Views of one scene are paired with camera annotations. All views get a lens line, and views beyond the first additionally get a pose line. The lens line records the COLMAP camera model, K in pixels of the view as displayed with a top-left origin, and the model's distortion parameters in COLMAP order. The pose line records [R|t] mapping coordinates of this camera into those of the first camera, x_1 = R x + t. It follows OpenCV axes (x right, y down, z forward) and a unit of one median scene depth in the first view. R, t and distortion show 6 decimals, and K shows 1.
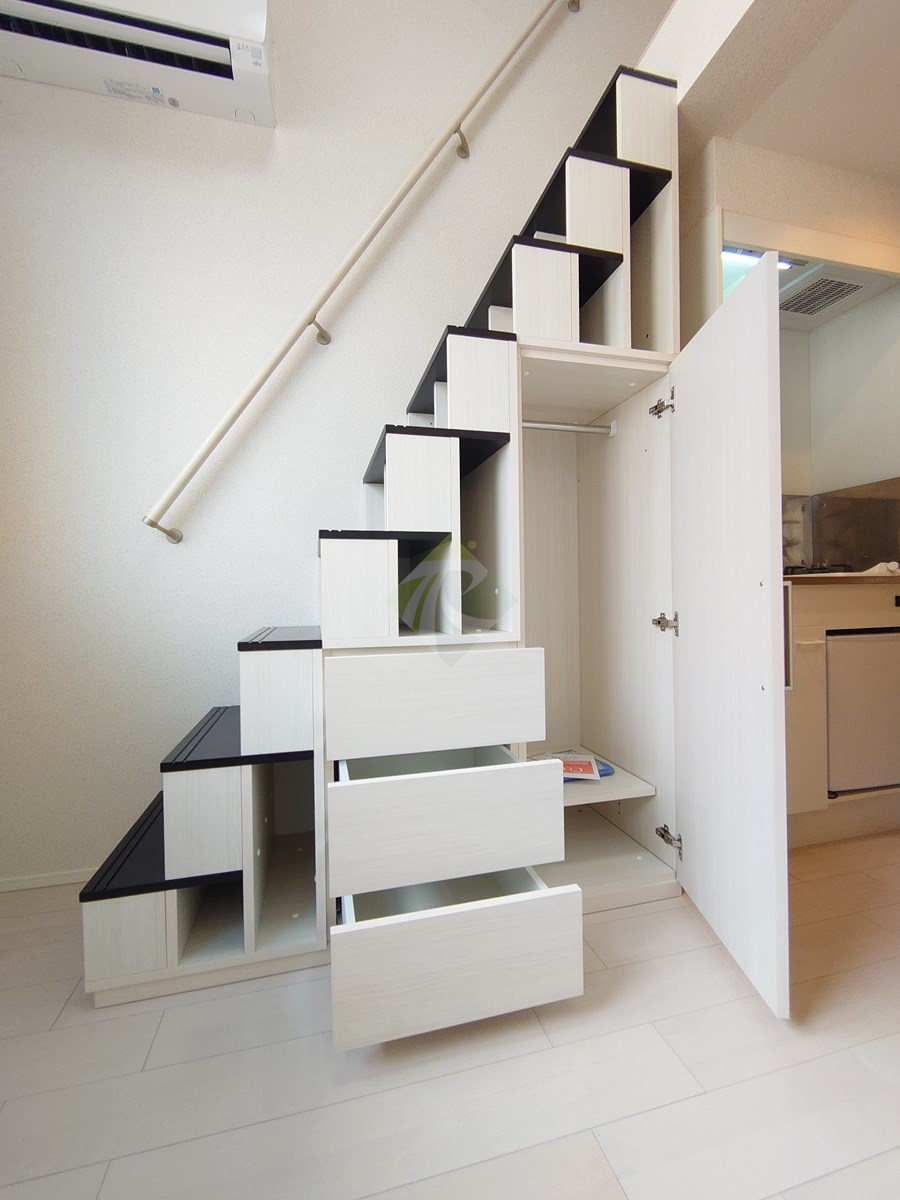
lens RADIAL K [[509.4, 0, 451.5], [0, 509.4, 596.8], [0, 0, 1]] dist [0.002355, 0.000707]
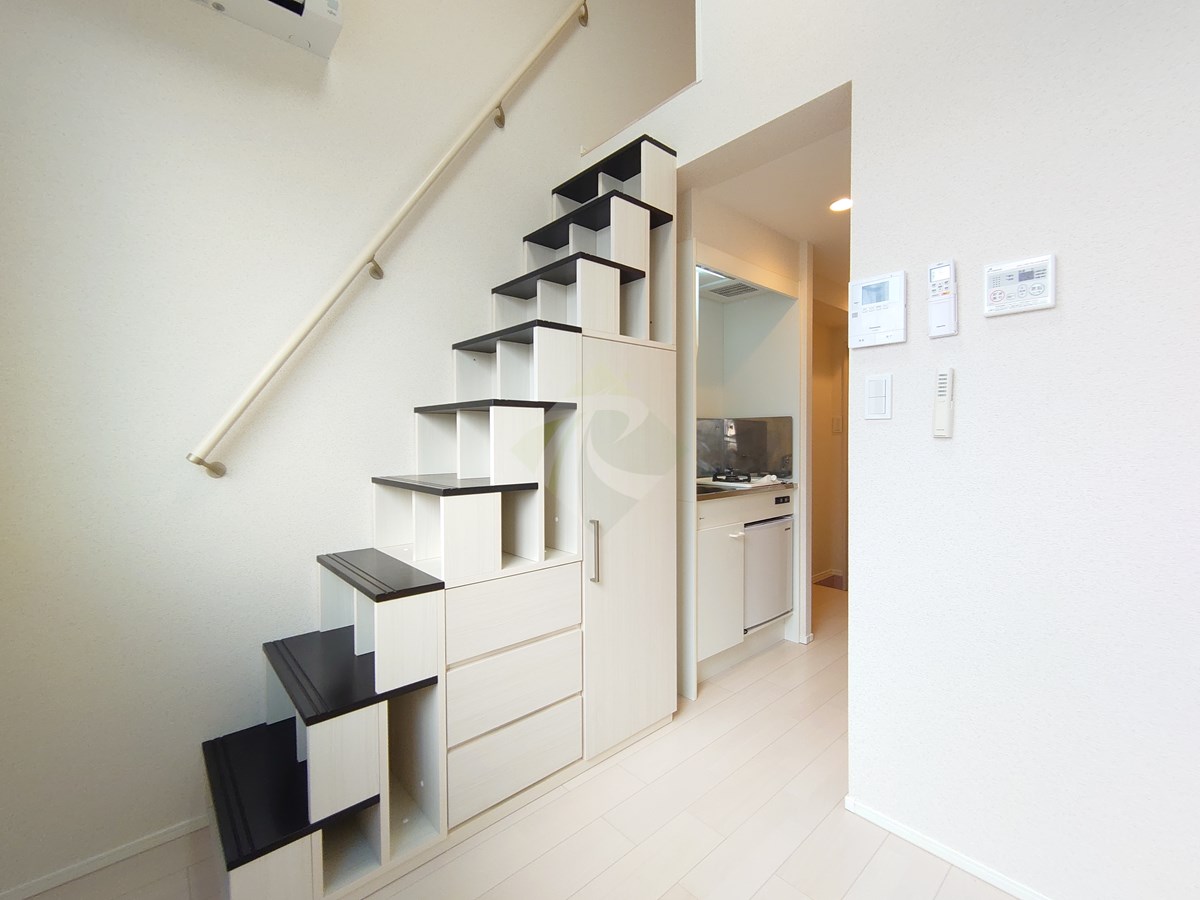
lens RADIAL K [[509.4, 0, 597.1], [0, 509.4, 450.1], [0, 0, 1]] dist [0.002355, 0.000707]
pose [[0.892646, 0.000564, 0.450757, -0.366809], [-0.008691, 0.999835, 0.015959, -0.190008], [-0.450674, -0.018164, 0.892504, -0.165578]]
